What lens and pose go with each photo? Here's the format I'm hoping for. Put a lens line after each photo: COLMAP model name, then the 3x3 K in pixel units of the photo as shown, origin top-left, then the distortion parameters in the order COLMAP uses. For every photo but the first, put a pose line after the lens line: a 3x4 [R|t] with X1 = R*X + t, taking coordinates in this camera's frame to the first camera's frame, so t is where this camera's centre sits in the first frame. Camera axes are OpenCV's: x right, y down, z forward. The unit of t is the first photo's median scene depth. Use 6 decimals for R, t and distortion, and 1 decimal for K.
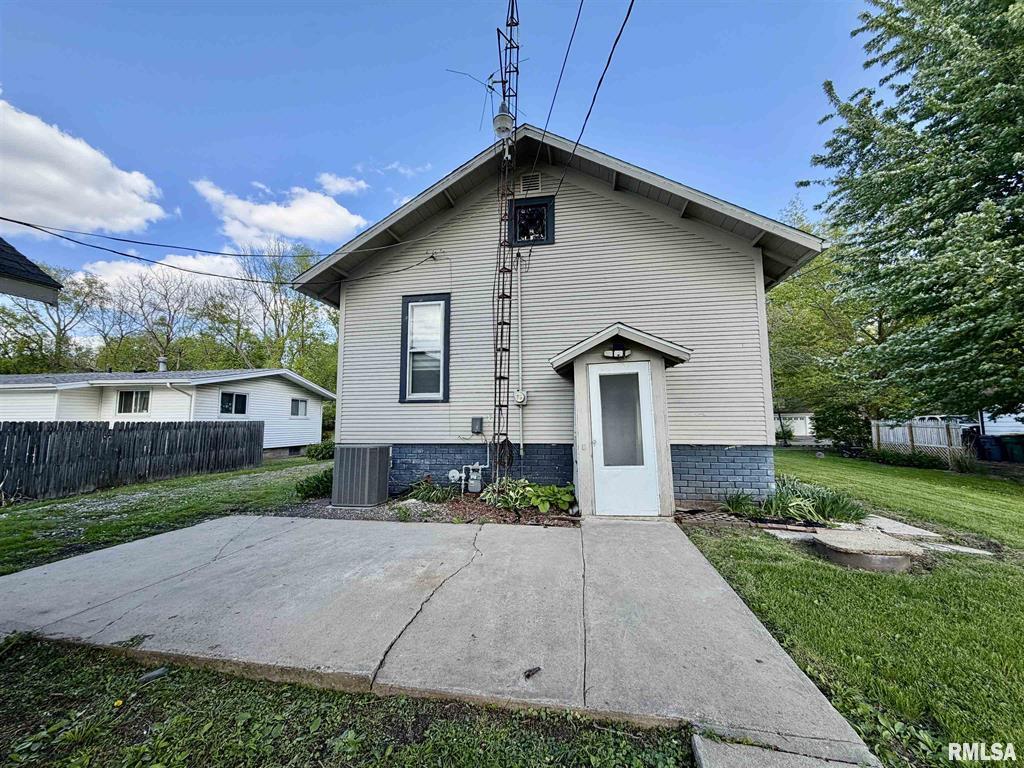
lens RADIAL K [[407.3, 0, 510.4], [0, 407.3, 386.0], [0, 0, 1]] dist [0.002344, -0.000239]
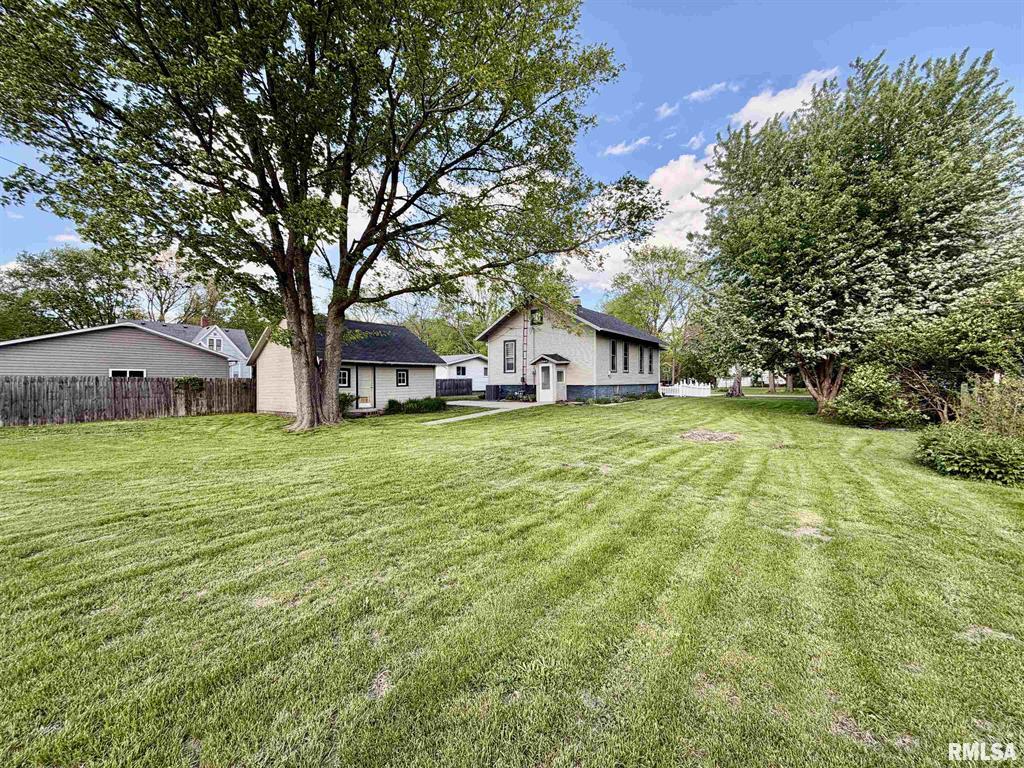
lens RADIAL K [[407.3, 0, 511.8], [0, 407.3, 382.7], [0, 0, 1]] dist [0.002344, -0.000239]
pose [[0.895759, 0.002616, -0.444532, 1.296839], [0.040175, 0.995414, 0.086813, -0.169842], [0.442720, -0.095623, 0.891546, -2.006033]]
